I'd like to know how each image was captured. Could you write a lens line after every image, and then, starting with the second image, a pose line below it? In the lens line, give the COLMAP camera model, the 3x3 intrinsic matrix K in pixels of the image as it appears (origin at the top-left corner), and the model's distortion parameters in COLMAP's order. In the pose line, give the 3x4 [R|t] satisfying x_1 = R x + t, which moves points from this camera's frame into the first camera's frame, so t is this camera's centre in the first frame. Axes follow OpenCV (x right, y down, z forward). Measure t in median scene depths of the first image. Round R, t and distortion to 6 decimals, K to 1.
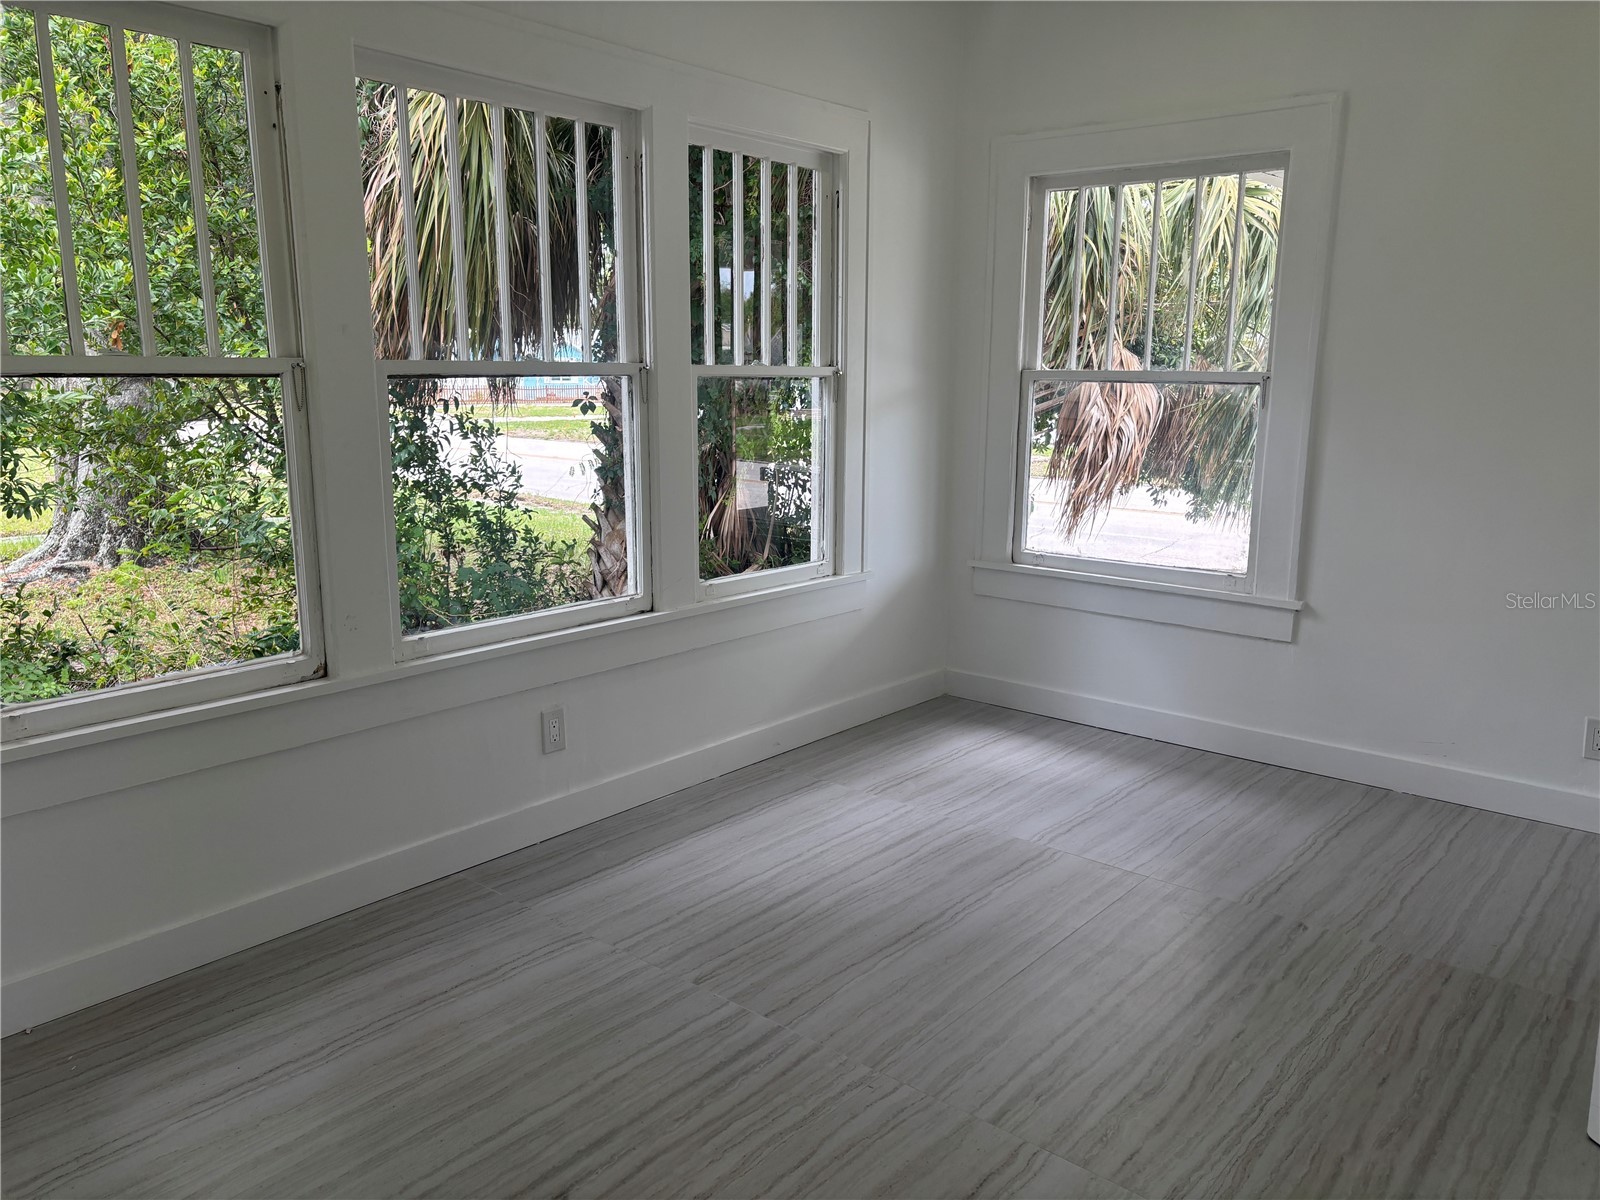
lens RADIAL K [[1212.0, 0, 800.0], [0, 1212.0, 600.0], [0, 0, 1]] dist [0.032506, 0.001817]
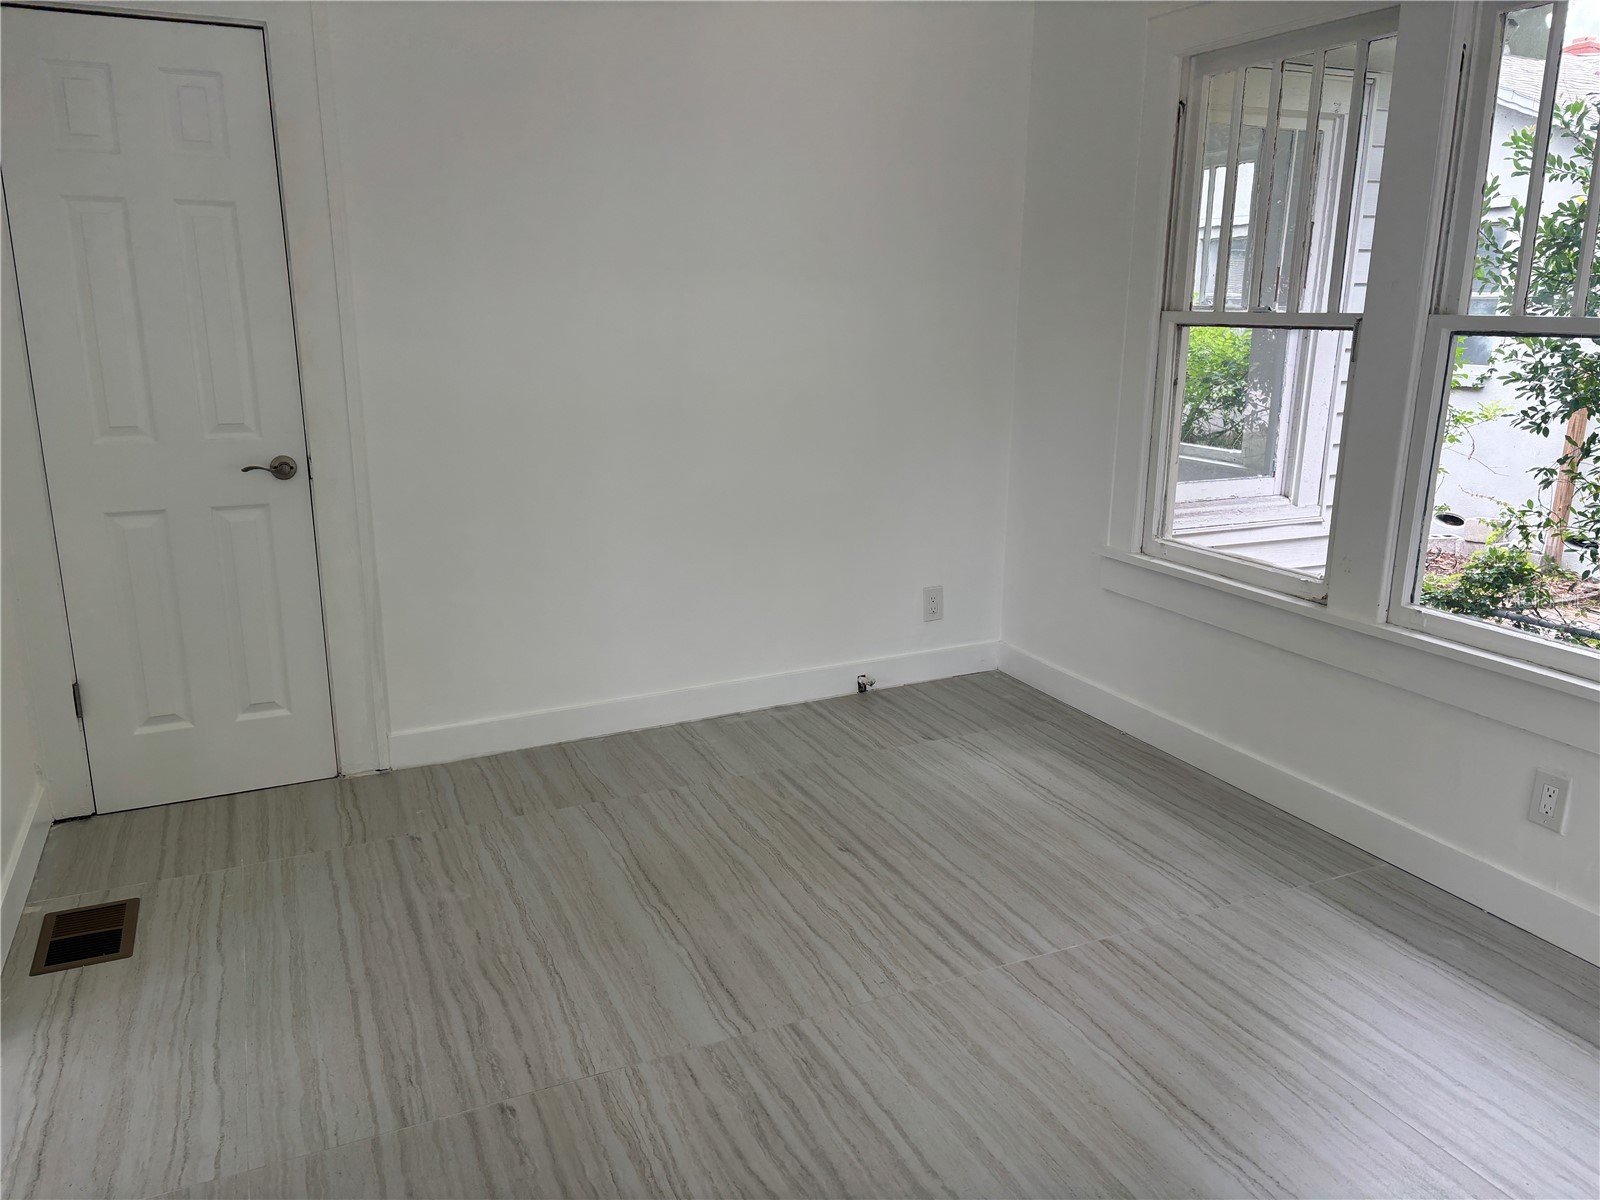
lens RADIAL K [[1212.0, 0, 800.0], [0, 1212.0, 600.0], [0, 0, 1]] dist [0.032506, 0.001817]
pose [[-0.437952, 0.209138, -0.874334, 0.870209], [-0.179407, 0.932669, 0.312956, -0.223390], [0.880915, 0.293921, -0.370943, 1.105515]]
